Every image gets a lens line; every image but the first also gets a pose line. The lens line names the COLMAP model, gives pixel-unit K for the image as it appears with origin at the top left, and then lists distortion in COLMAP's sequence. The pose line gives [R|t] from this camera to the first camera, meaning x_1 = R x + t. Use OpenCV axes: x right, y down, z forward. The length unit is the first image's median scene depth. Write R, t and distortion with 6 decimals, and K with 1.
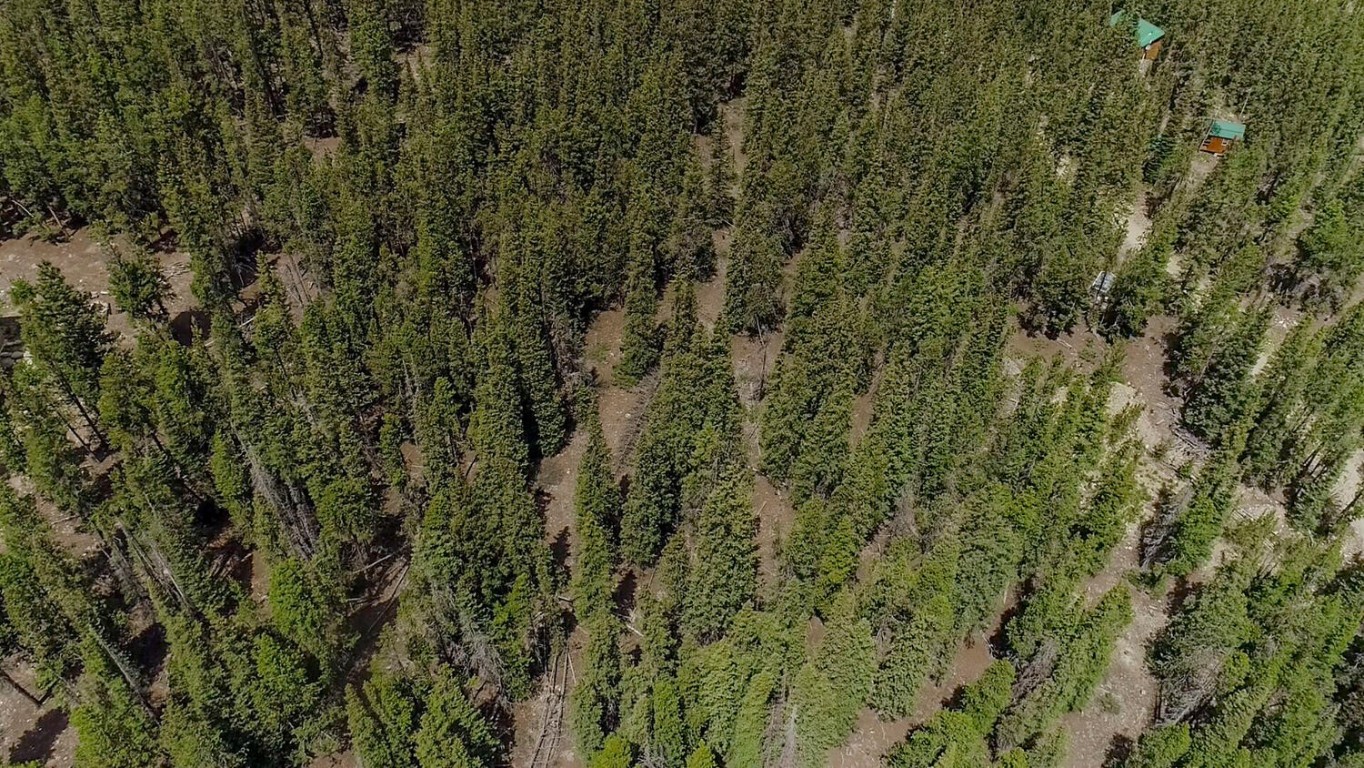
lens RADIAL K [[964.0, 0, 682.0], [0, 964.0, 384.0], [0, 0, 1]] dist [-0.015191, 0.007529]
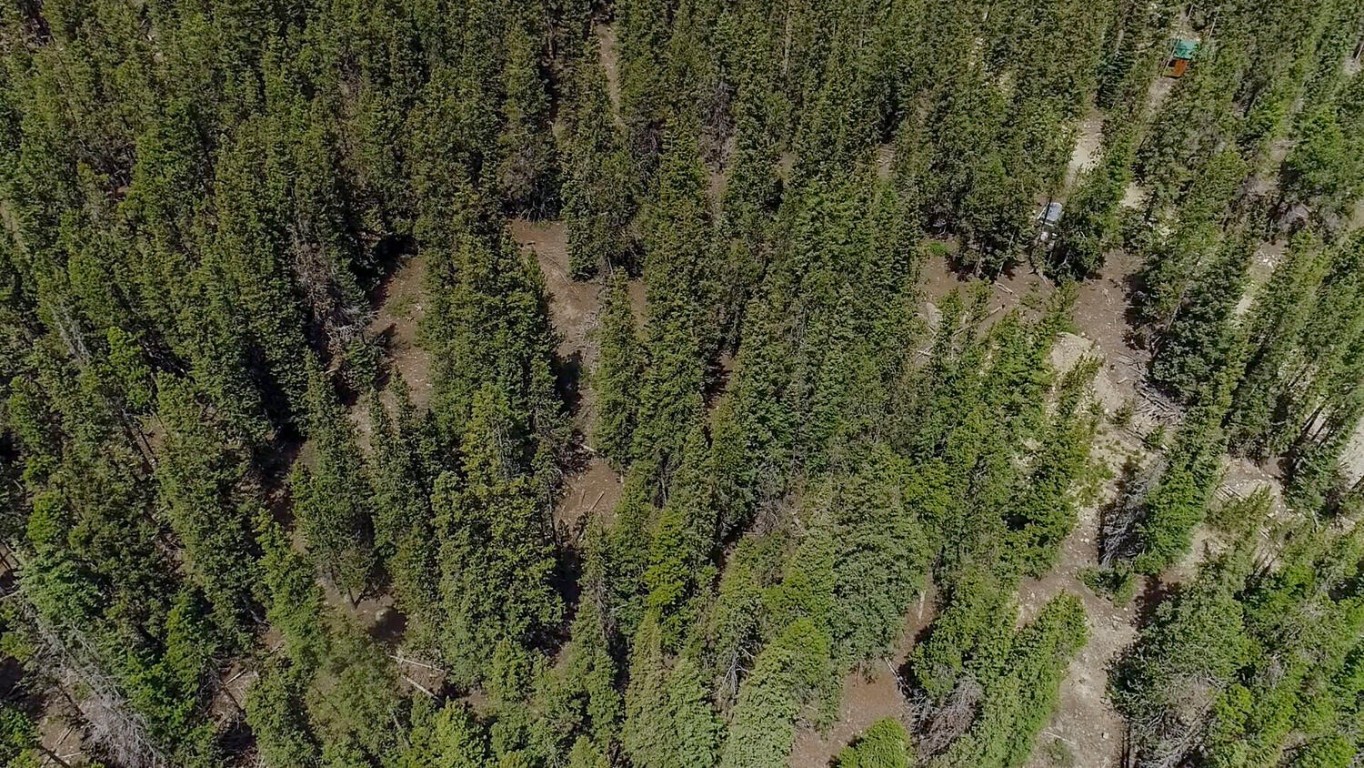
lens RADIAL K [[964.0, 0, 682.0], [0, 964.0, 384.0], [0, 0, 1]] dist [-0.015191, 0.007529]
pose [[0.999384, -0.023689, 0.025879, 0.124388], [0.023672, 0.999719, 0.000960, 0.037021], [-0.025894, -0.000347, 0.999665, 0.236208]]
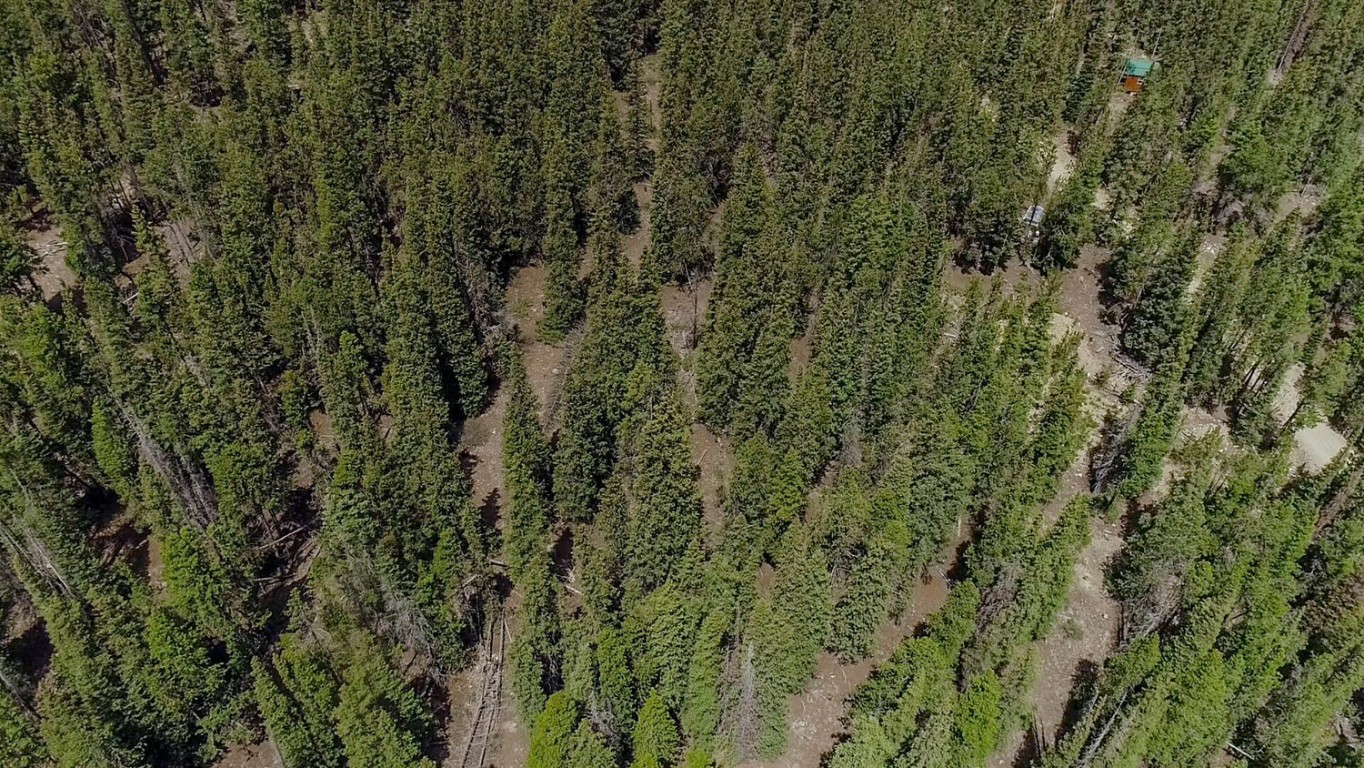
lens RADIAL K [[964.0, 0, 682.0], [0, 964.0, 384.0], [0, 0, 1]] dist [-0.015191, 0.007529]
pose [[0.995777, -0.061315, 0.068334, 0.002361], [0.061287, 0.998117, 0.002510, 0.051153], [-0.068359, 0.001689, 0.997659, 0.052130]]
